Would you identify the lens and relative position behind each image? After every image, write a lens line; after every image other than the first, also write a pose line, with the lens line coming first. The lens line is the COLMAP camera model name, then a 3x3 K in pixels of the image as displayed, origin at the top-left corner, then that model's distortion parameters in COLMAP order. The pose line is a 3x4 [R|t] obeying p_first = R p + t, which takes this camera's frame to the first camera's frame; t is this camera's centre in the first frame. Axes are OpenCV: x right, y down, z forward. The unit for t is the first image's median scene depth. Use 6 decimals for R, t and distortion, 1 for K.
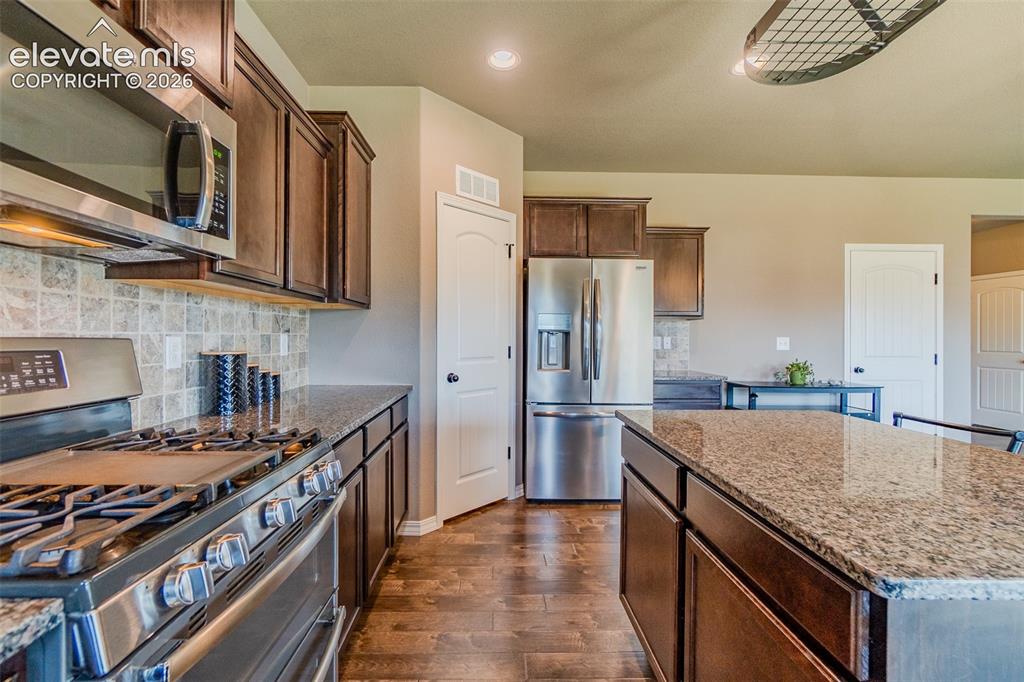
lens RADIAL K [[437.3, 0, 502.9], [0, 437.3, 337.8], [0, 0, 1]] dist [-0.002886, -0.000109]
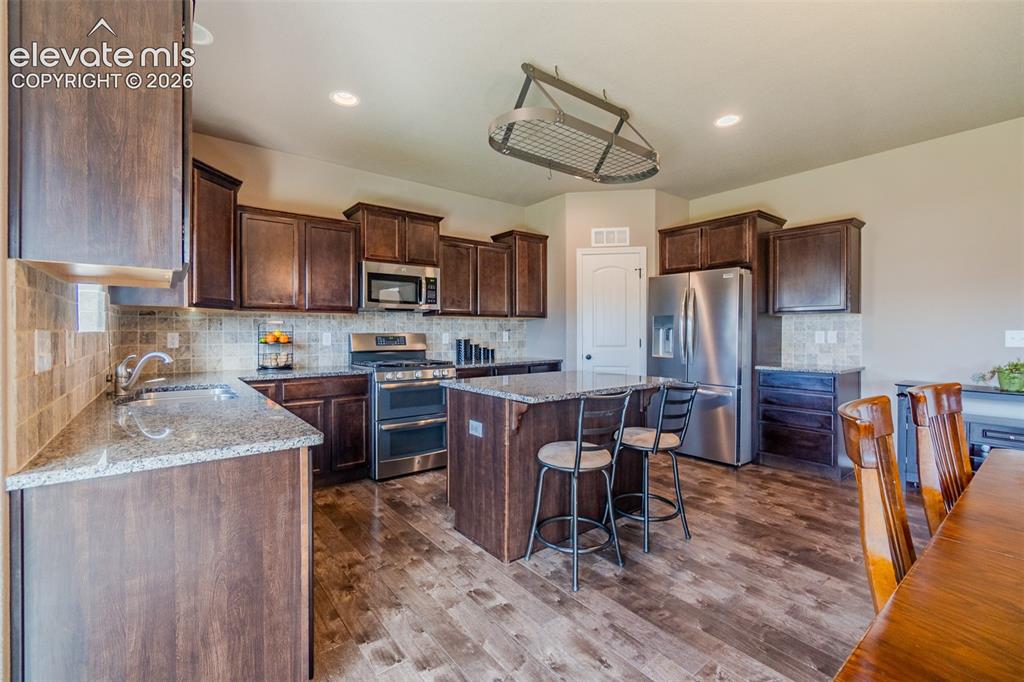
lens RADIAL K [[433.3, 0, 502.3], [0, 433.3, 335.9], [0, 0, 1]] dist [-0.010039, 0.000061]
pose [[0.595447, 0.000264, -0.803394, 1.256181], [0.001926, 0.999997, 0.001756, 0.008782], [0.803392, -0.002593, 0.595445, -0.314858]]
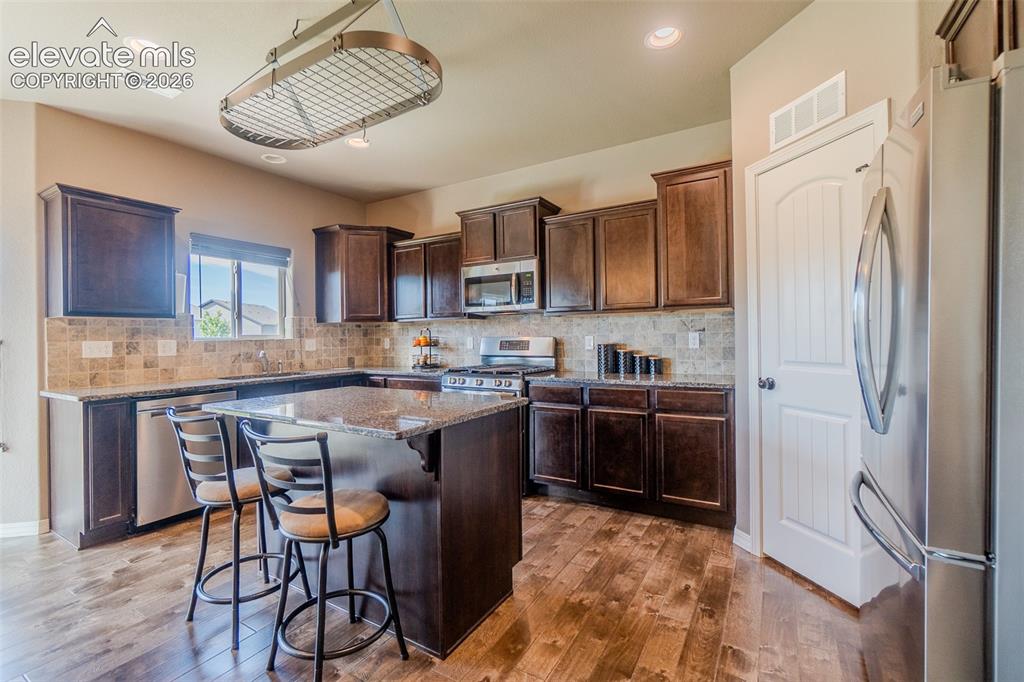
lens RADIAL K [[452.9, 0, 503.1], [0, 452.9, 335.2], [0, 0, 1]] dist [0.000156, 0.000099]
pose [[-0.533438, -0.000113, -0.845839, 1.048342], [0.009481, 0.999936, -0.006113, 0.003027], [0.845786, -0.011281, -0.533403, 1.270042]]
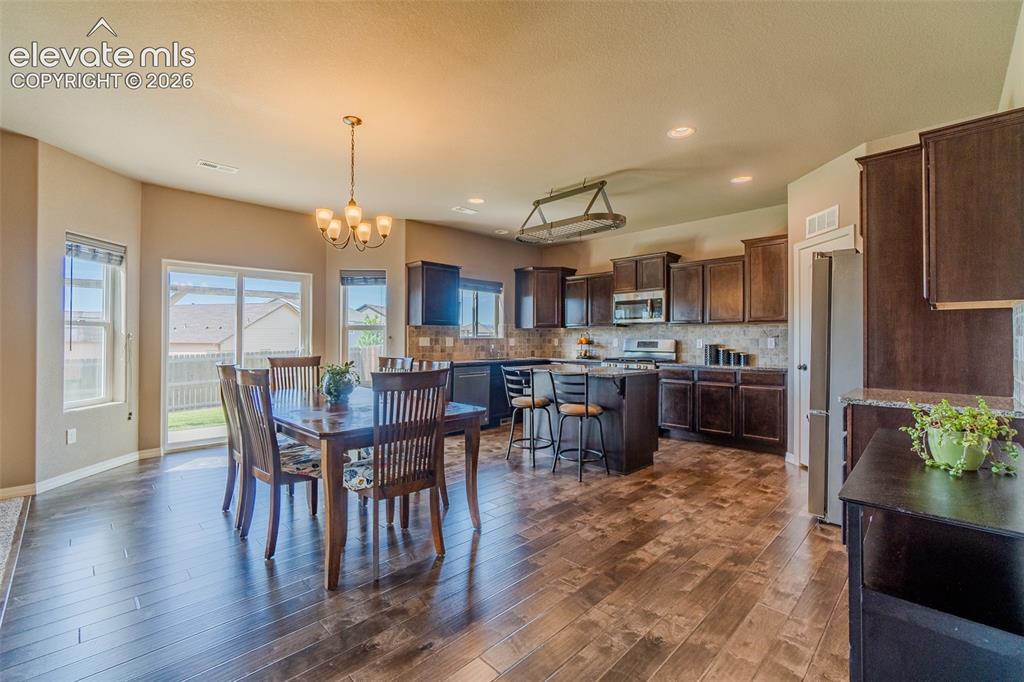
lens RADIAL K [[446.4, 0, 507.5], [0, 446.4, 336.0], [0, 0, 1]] dist [0.001436, 0.000261]
pose [[-0.717071, -0.012449, -0.696889, 1.984351], [-0.008245, 0.999922, -0.009379, 0.012474], [0.696951, -0.000980, -0.717118, 1.692352]]
